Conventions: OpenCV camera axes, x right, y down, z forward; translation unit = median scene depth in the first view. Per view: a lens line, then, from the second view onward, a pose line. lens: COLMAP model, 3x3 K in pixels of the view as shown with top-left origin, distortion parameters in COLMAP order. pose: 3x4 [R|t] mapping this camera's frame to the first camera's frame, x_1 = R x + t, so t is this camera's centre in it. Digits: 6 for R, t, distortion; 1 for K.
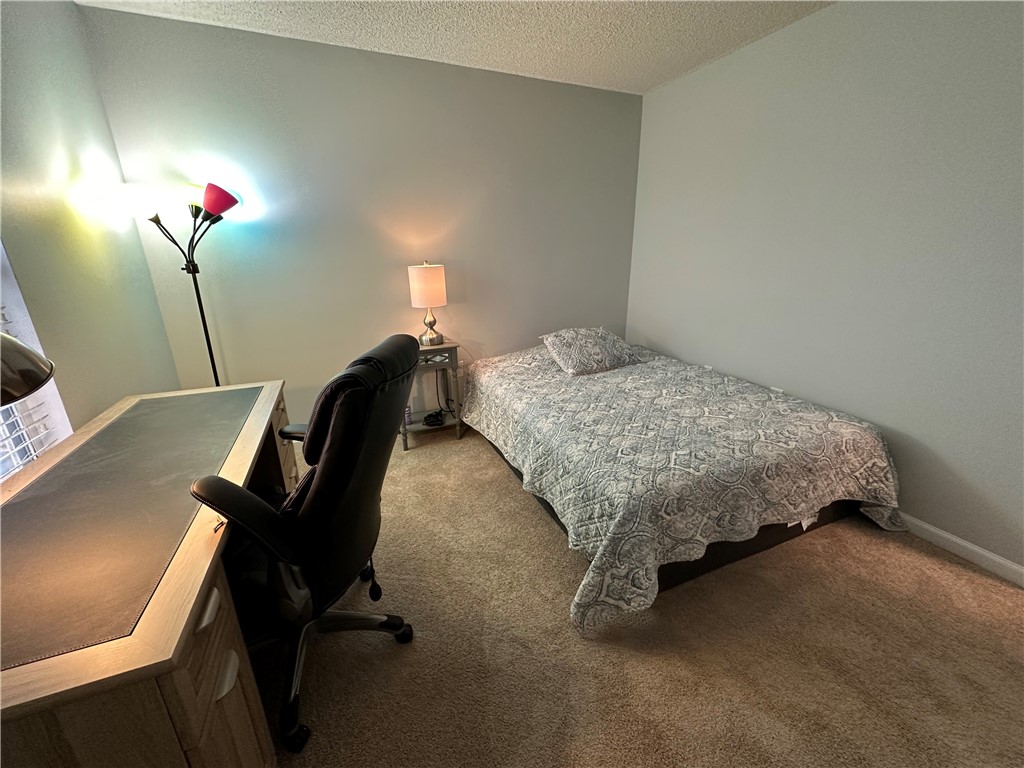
lens RADIAL K [[409.5, 0, 513.1], [0, 409.5, 382.5], [0, 0, 1]] dist [0.000737, 0.000137]
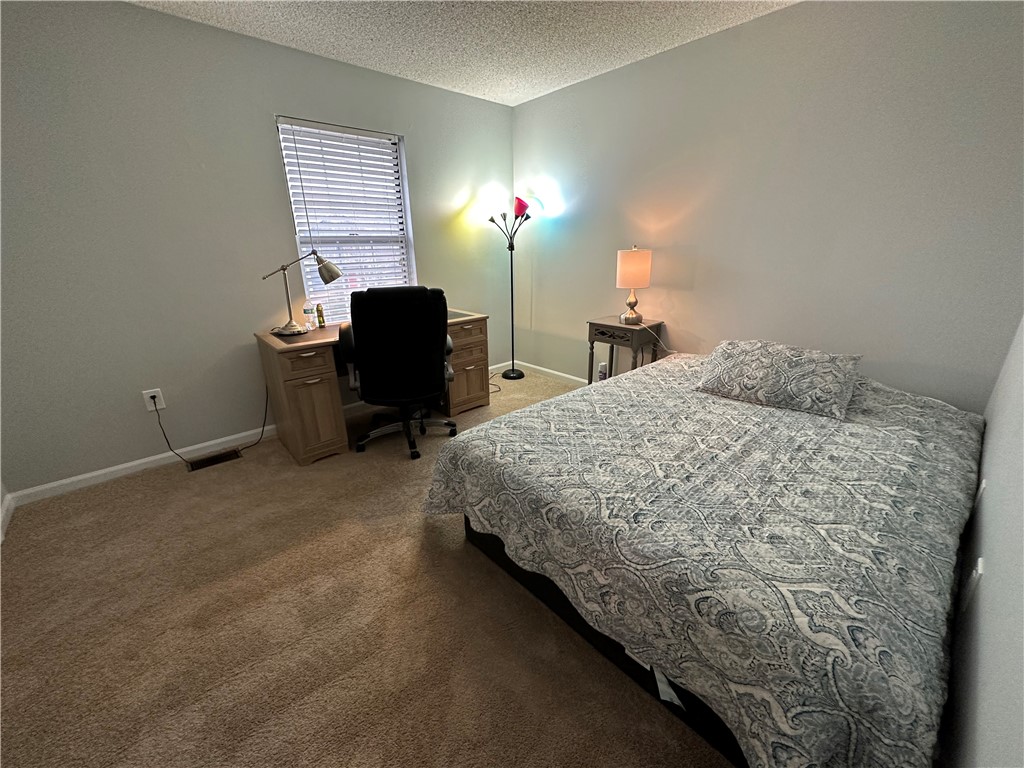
lens RADIAL K [[409.5, 0, 513.1], [0, 409.5, 382.5], [0, 0, 1]] dist [0.000737, 0.000137]
pose [[0.326028, 0.314483, -0.891519, 0.763099], [-0.279650, 0.932925, 0.226821, -0.114541], [0.903051, 0.175363, 0.392105, 0.350879]]
